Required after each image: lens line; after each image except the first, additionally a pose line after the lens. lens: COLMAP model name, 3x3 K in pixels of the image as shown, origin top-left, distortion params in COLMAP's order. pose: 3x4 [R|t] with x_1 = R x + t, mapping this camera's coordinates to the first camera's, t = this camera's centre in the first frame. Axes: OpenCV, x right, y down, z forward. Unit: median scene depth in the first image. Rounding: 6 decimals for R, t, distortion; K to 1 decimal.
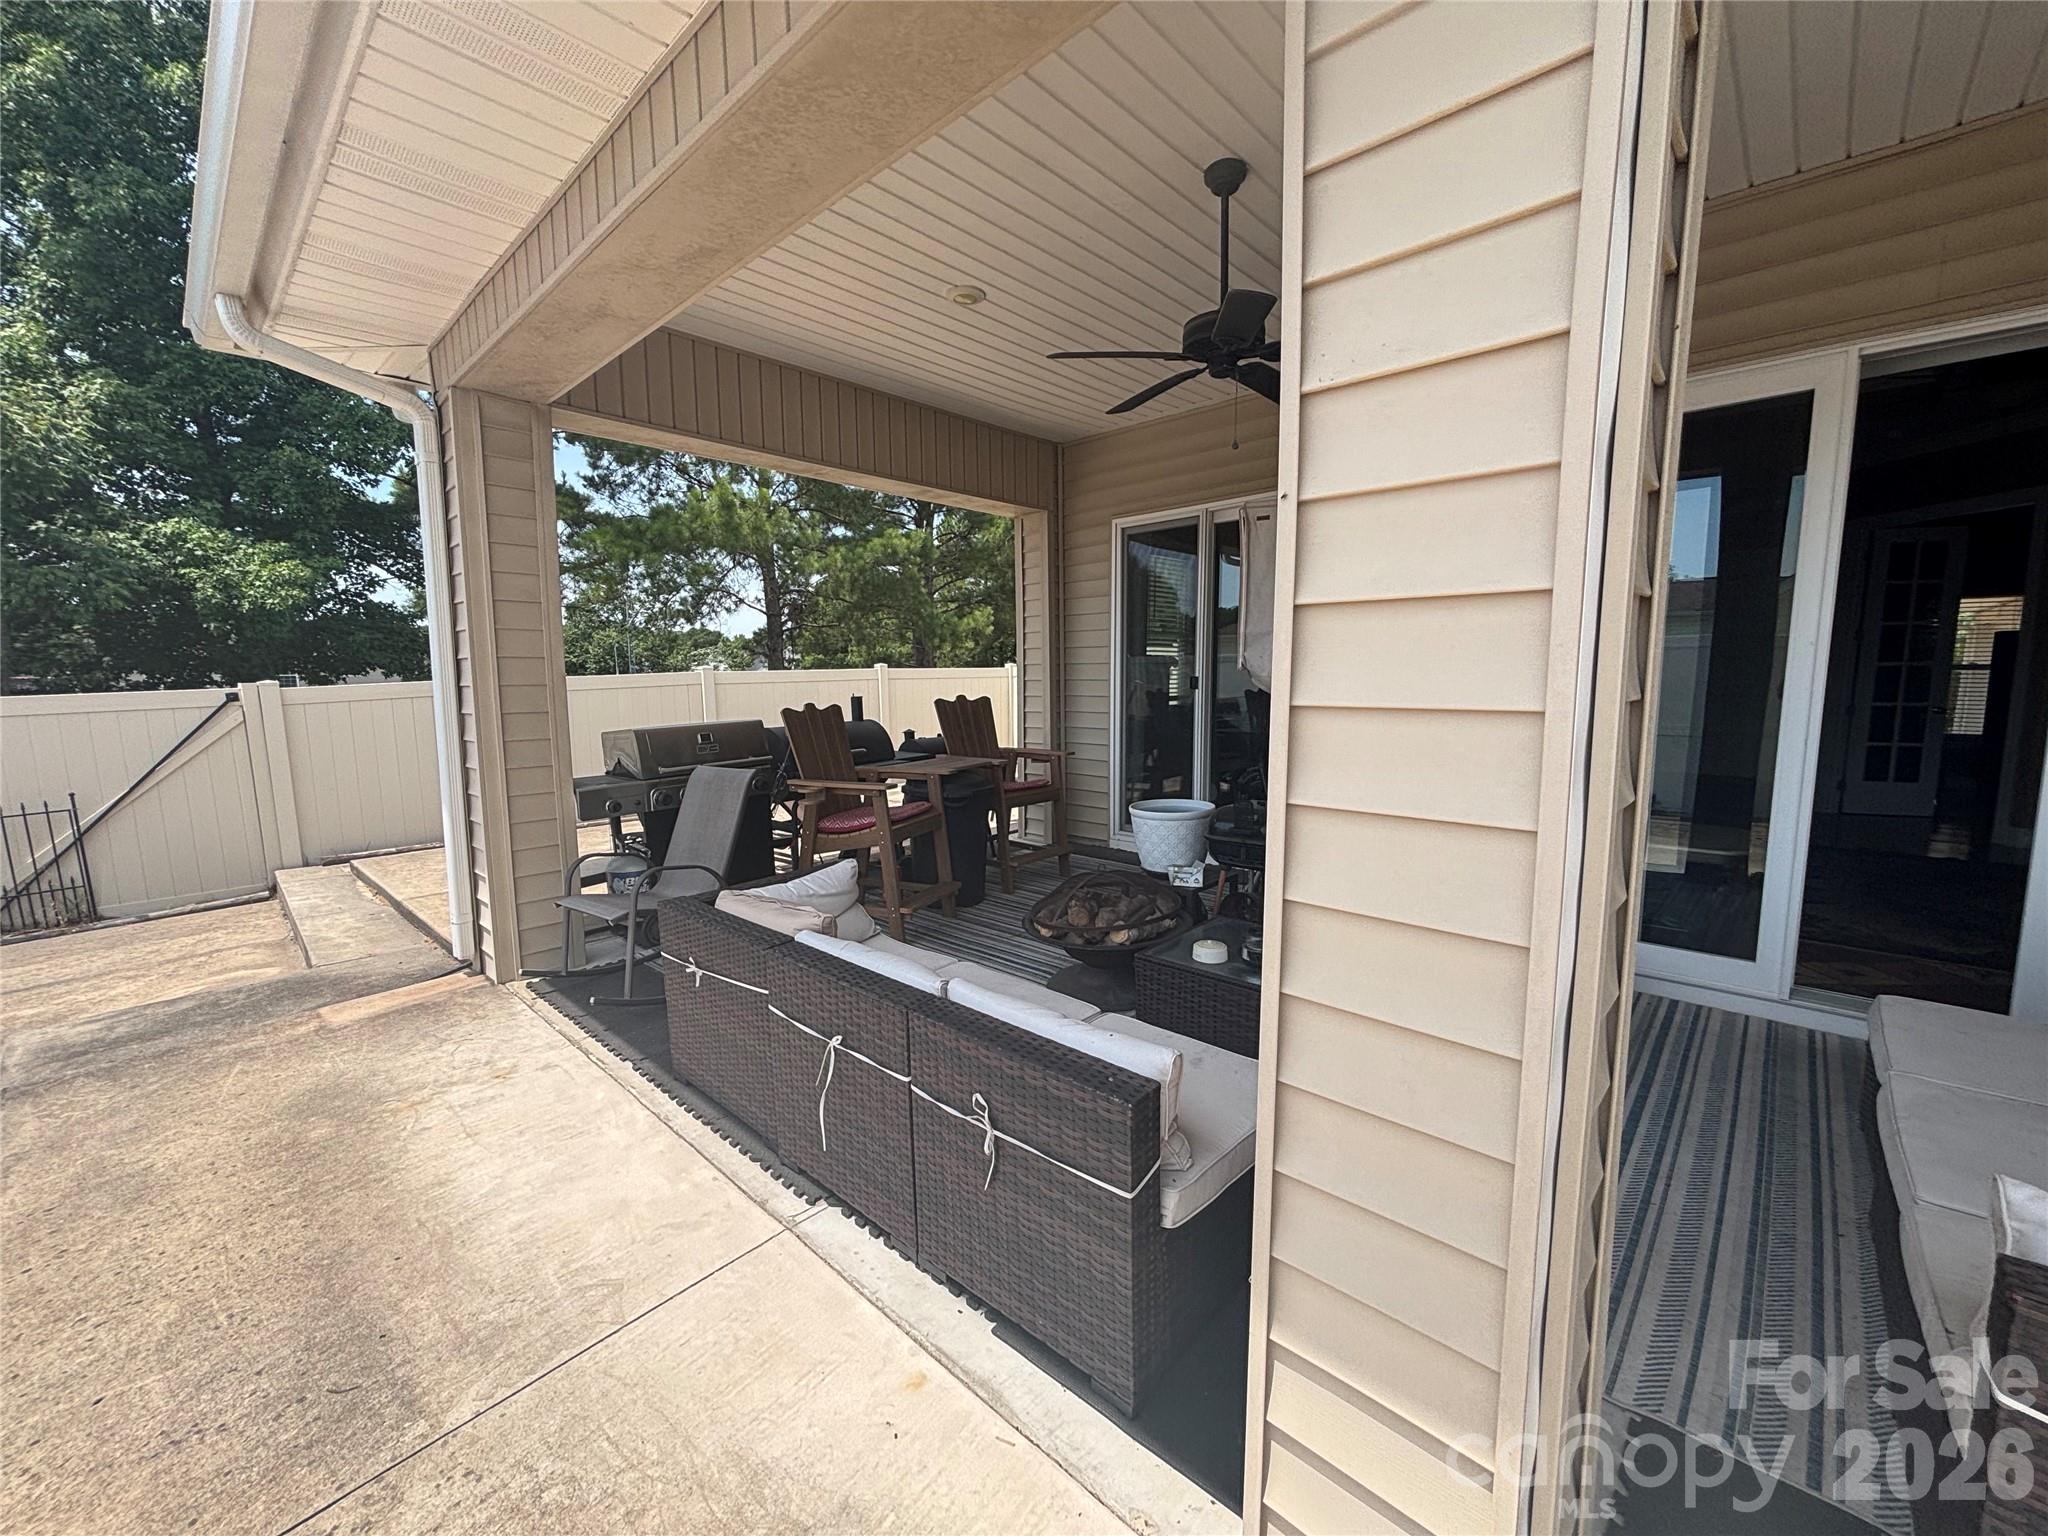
lens RADIAL K [[824.6, 0, 1020.5], [0, 824.6, 773.9], [0, 0, 1]] dist [-0.000643, 0.000723]
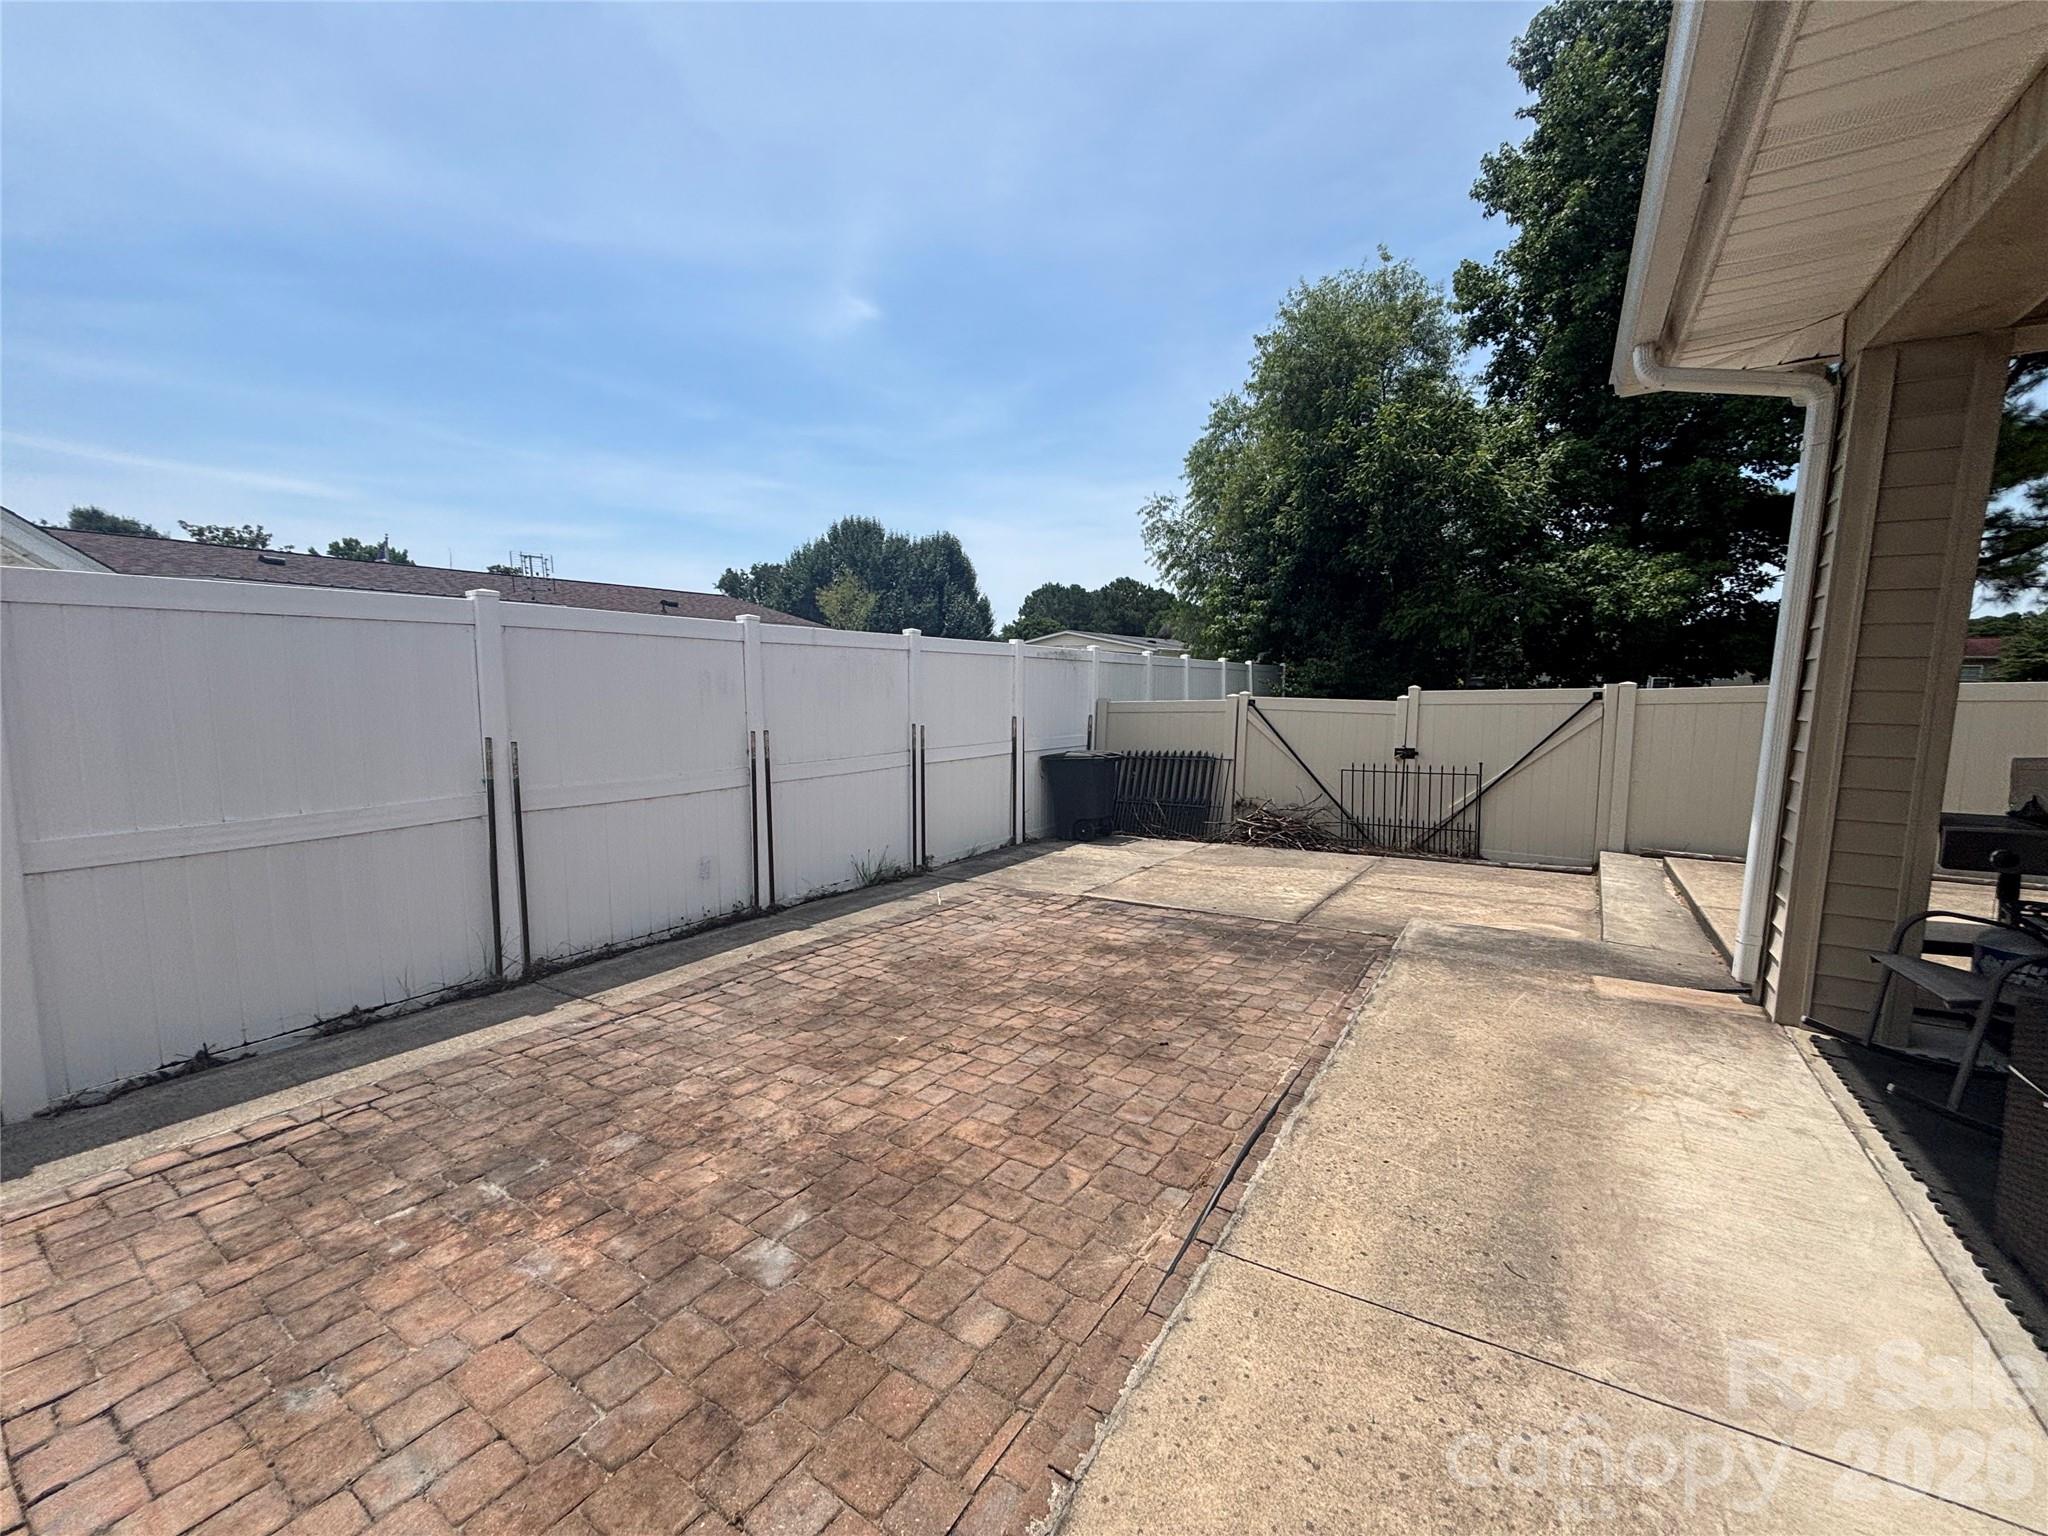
lens RADIAL K [[824.6, 0, 1018.0], [0, 824.6, 770.7], [0, 0, 1]] dist [-0.000643, 0.000723]
pose [[0.182302, 0.119017, -0.976013, 0.062537], [-0.126432, 0.987244, 0.096772, 0.002531], [0.975080, 0.105757, 0.195024, -0.005643]]
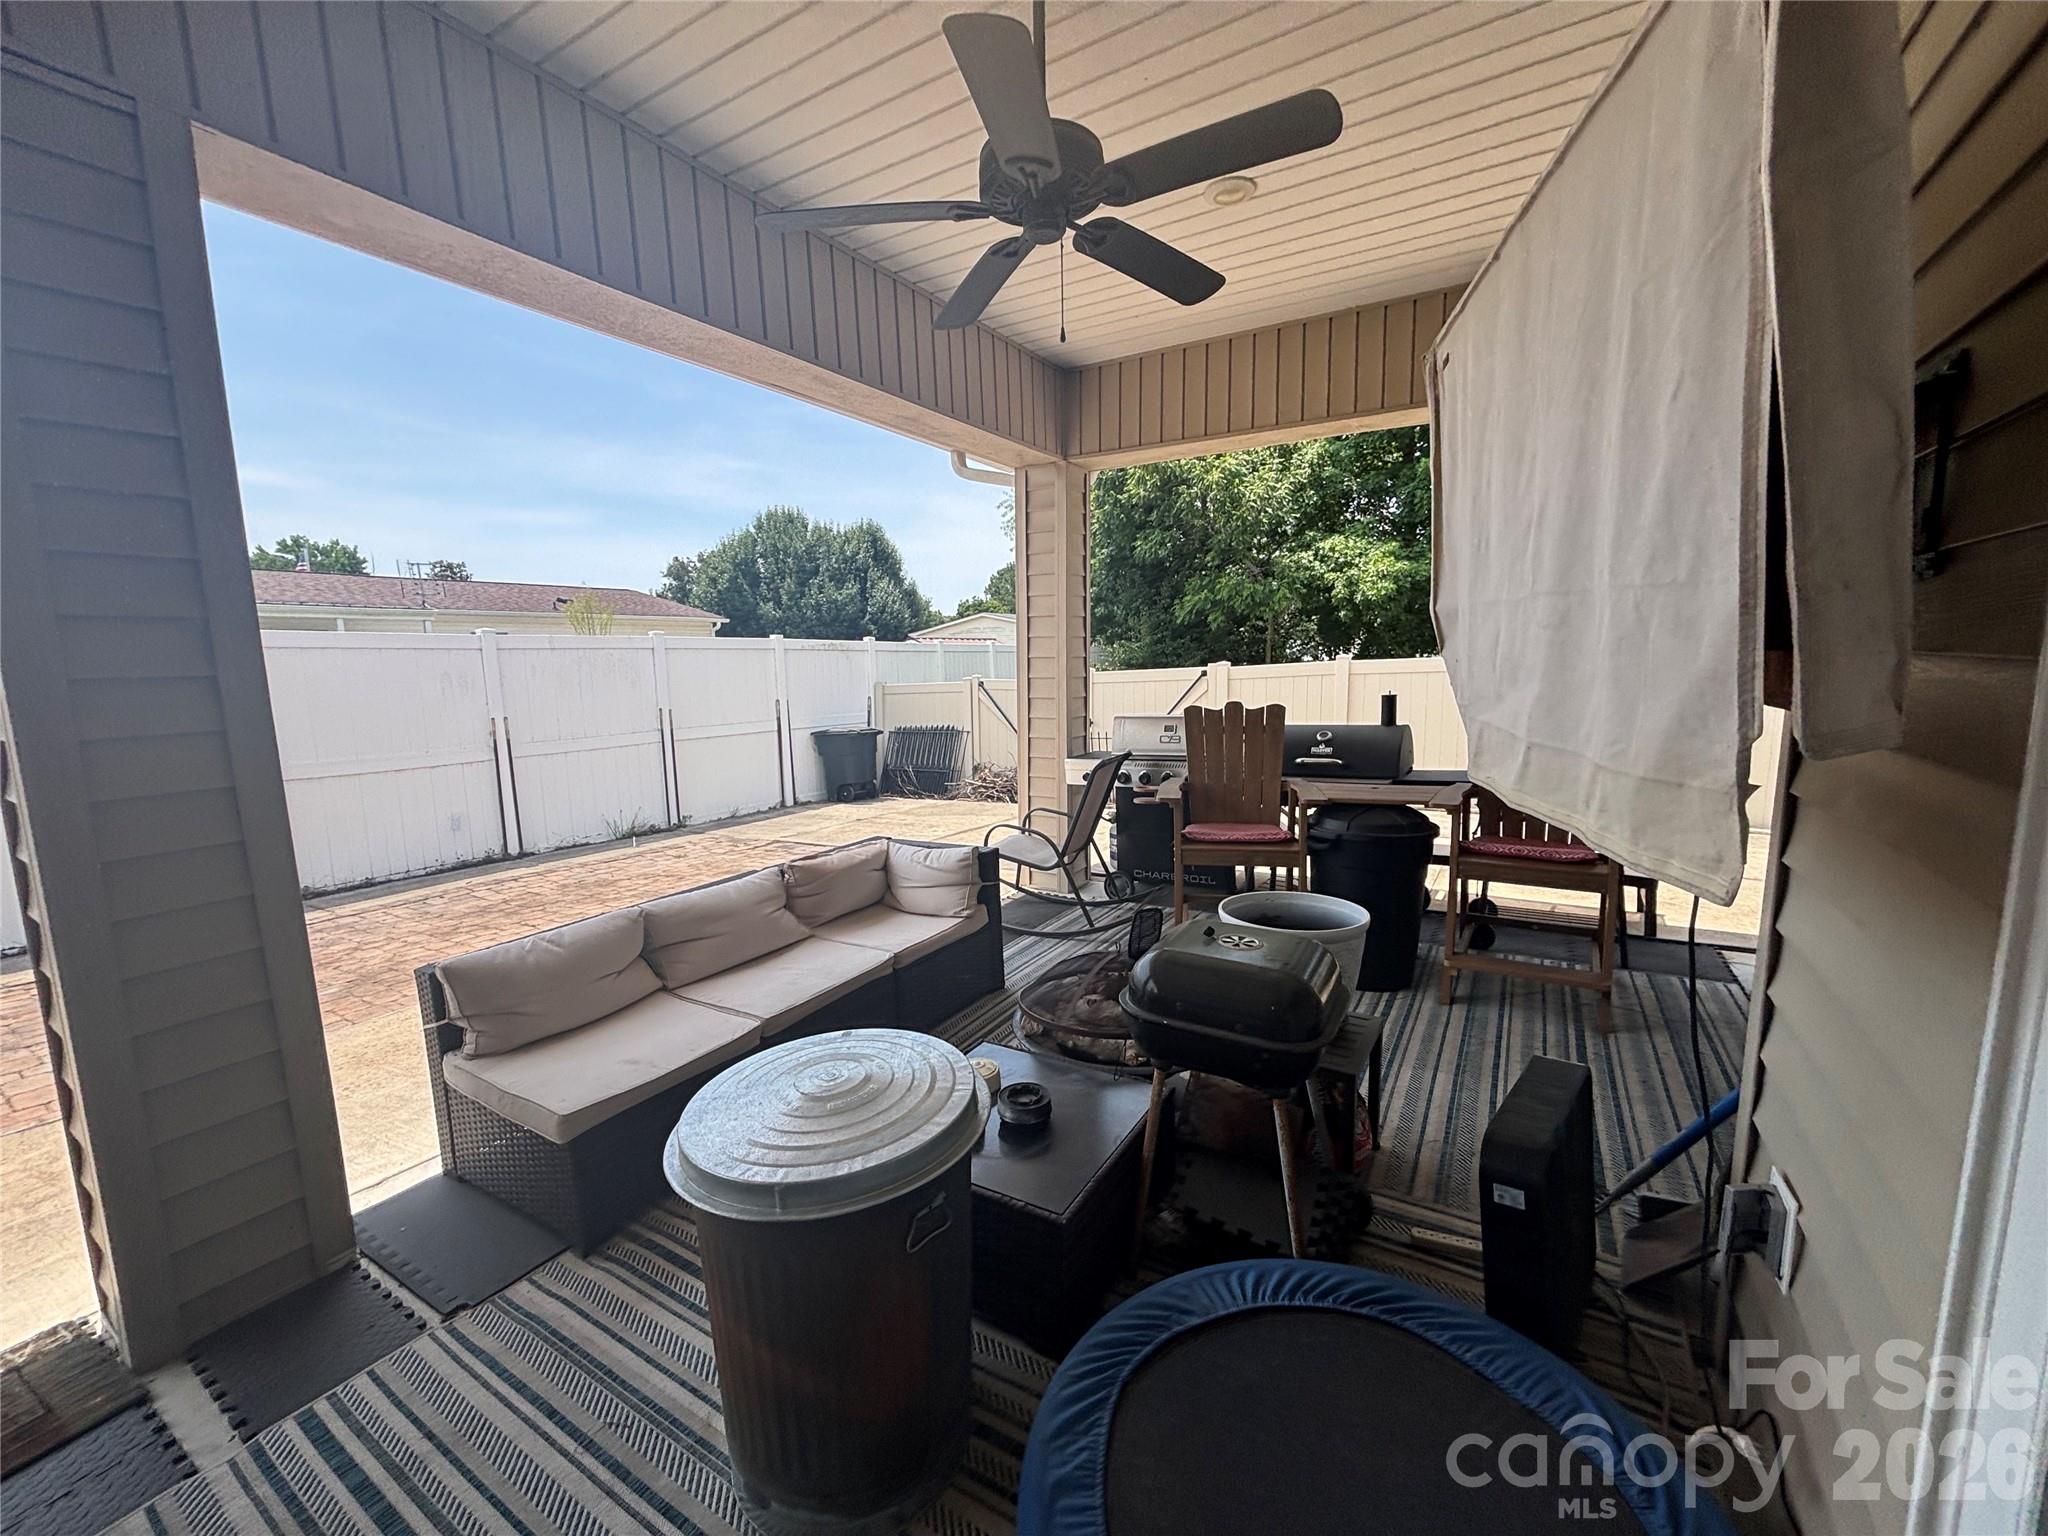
lens RADIAL K [[824.6, 0, 1004.7], [0, 824.6, 768.8], [0, 0, 1]] dist [-0.000643, 0.000723]
pose [[0.194153, 0.136749, -0.971393, 0.771862], [-0.103047, 0.987600, 0.118434, -0.119615], [0.975544, 0.077105, 0.205837, 0.718170]]
